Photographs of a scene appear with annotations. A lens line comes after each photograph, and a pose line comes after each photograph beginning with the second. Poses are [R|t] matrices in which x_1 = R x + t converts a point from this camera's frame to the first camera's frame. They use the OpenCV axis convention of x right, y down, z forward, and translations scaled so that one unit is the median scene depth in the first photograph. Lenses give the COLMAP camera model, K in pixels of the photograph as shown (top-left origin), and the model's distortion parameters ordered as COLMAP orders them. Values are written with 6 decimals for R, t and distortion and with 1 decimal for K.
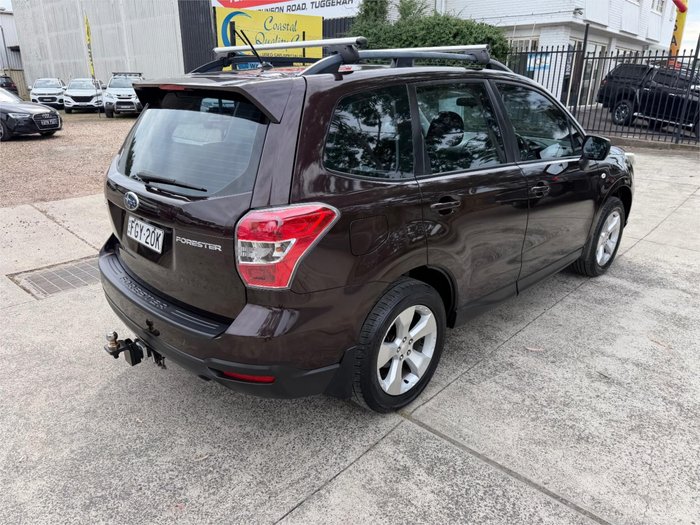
lens RADIAL K [[496.6, 0, 345.9], [0, 496.6, 262.6], [0, 0, 1]] dist [0.021025, -0.031443]
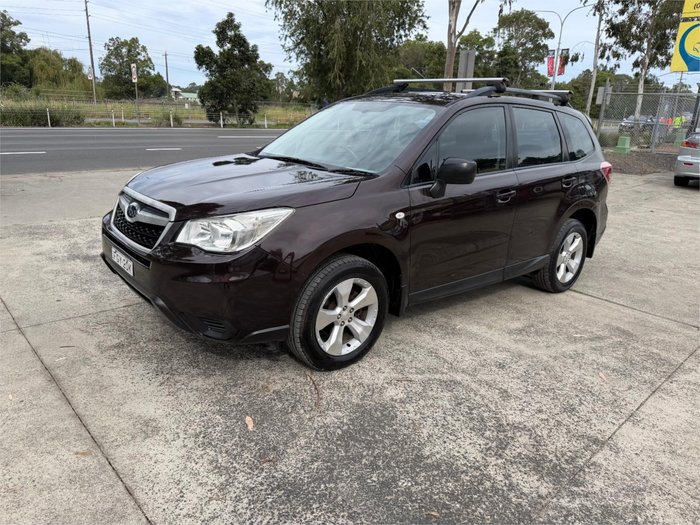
lens RADIAL K [[496.6, 0, 345.3], [0, 496.6, 255.6], [0, 0, 1]] dist [0.021025, -0.031443]
pose [[-0.995774, -0.076861, 0.050256, 0.345667], [-0.032119, 0.804185, 0.593511, -1.009384], [-0.086034, 0.589389, -0.803255, 2.867343]]
